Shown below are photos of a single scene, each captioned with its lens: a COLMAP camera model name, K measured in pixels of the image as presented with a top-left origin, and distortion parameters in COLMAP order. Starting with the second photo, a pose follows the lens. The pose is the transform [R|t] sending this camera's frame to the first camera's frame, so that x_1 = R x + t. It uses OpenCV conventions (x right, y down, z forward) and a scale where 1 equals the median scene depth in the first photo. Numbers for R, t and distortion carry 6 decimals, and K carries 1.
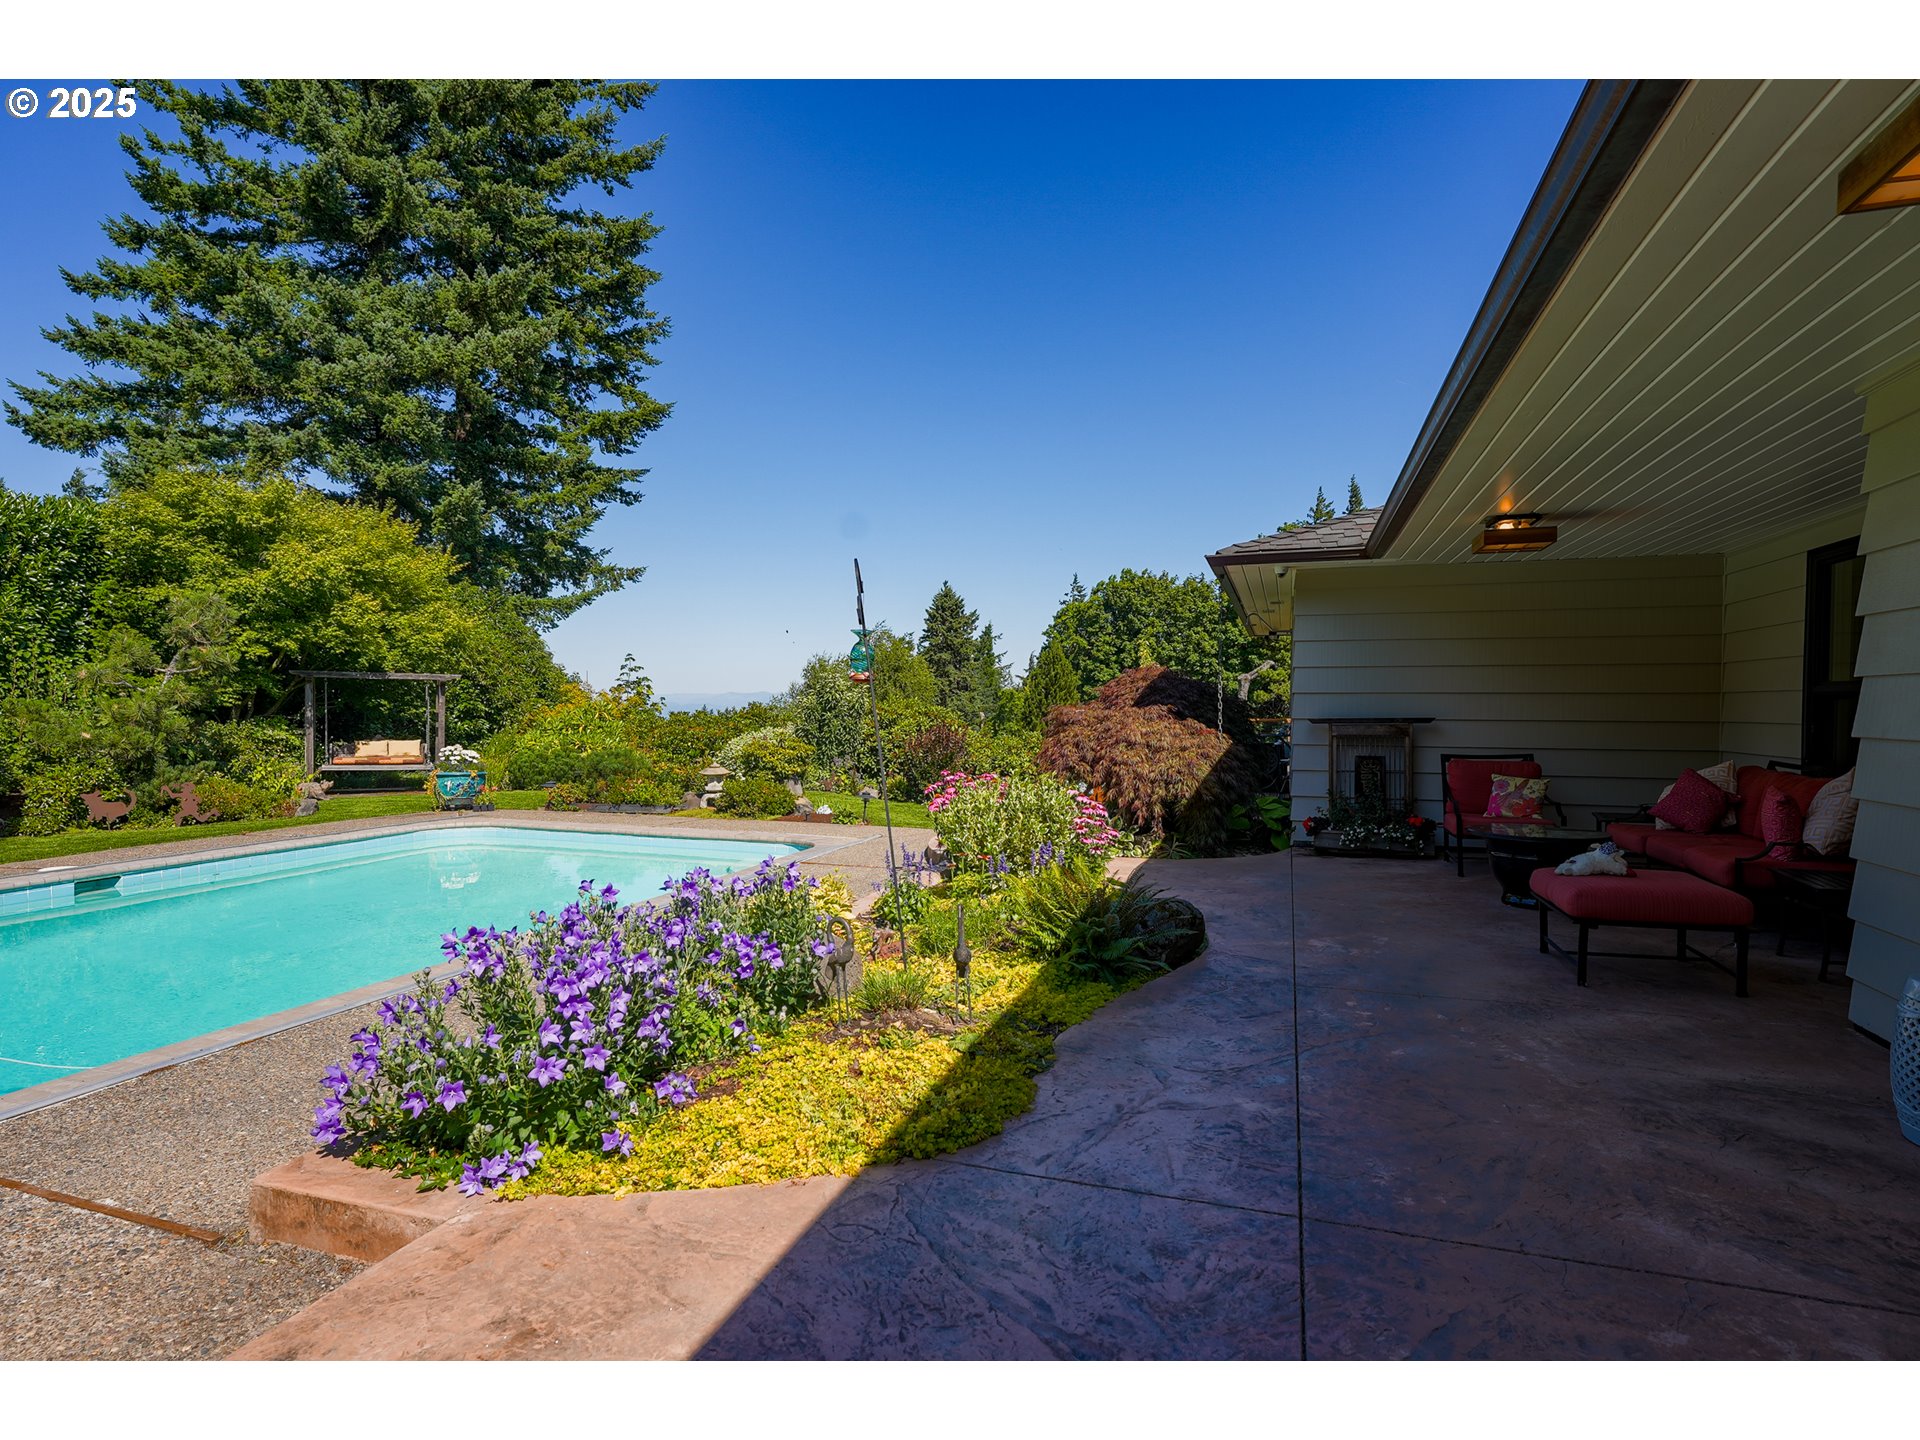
lens RADIAL K [[981.8, 0, 943.2], [0, 981.8, 713.5], [0, 0, 1]] dist [0.004305, 0.000512]
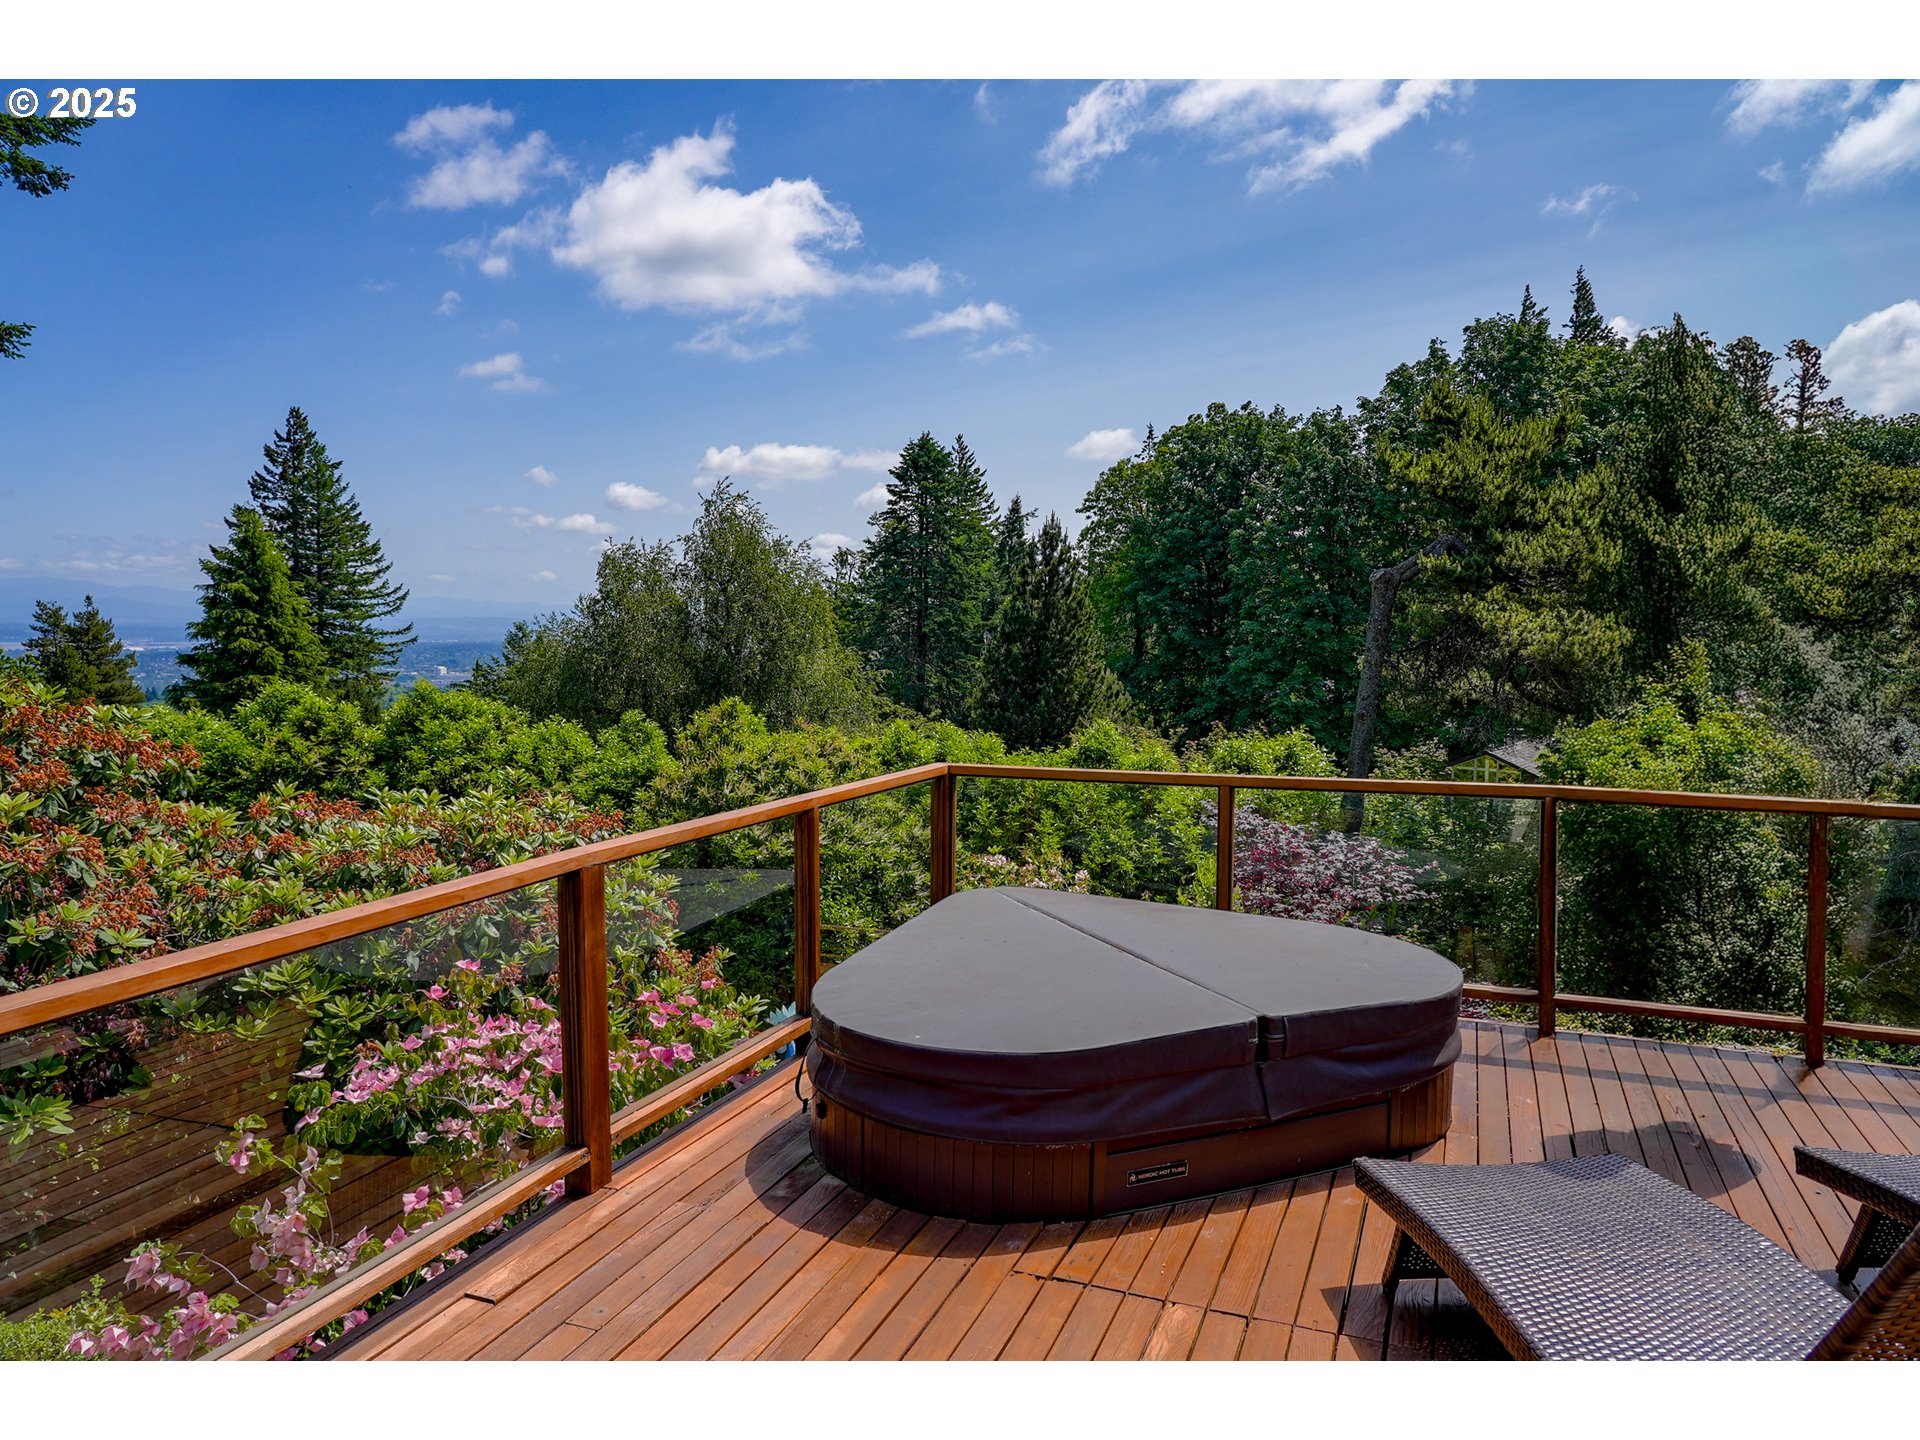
lens RADIAL K [[1302.5, 0, 934.1], [0, 1302.5, 679.9], [0, 0, 1]] dist [-0.016096, 0.003129]
pose [[0.998769, 0.006555, -0.049164, 0.058784], [-0.004462, 0.999084, 0.042559, -0.006426], [0.049397, -0.042287, 0.997884, 0.190445]]
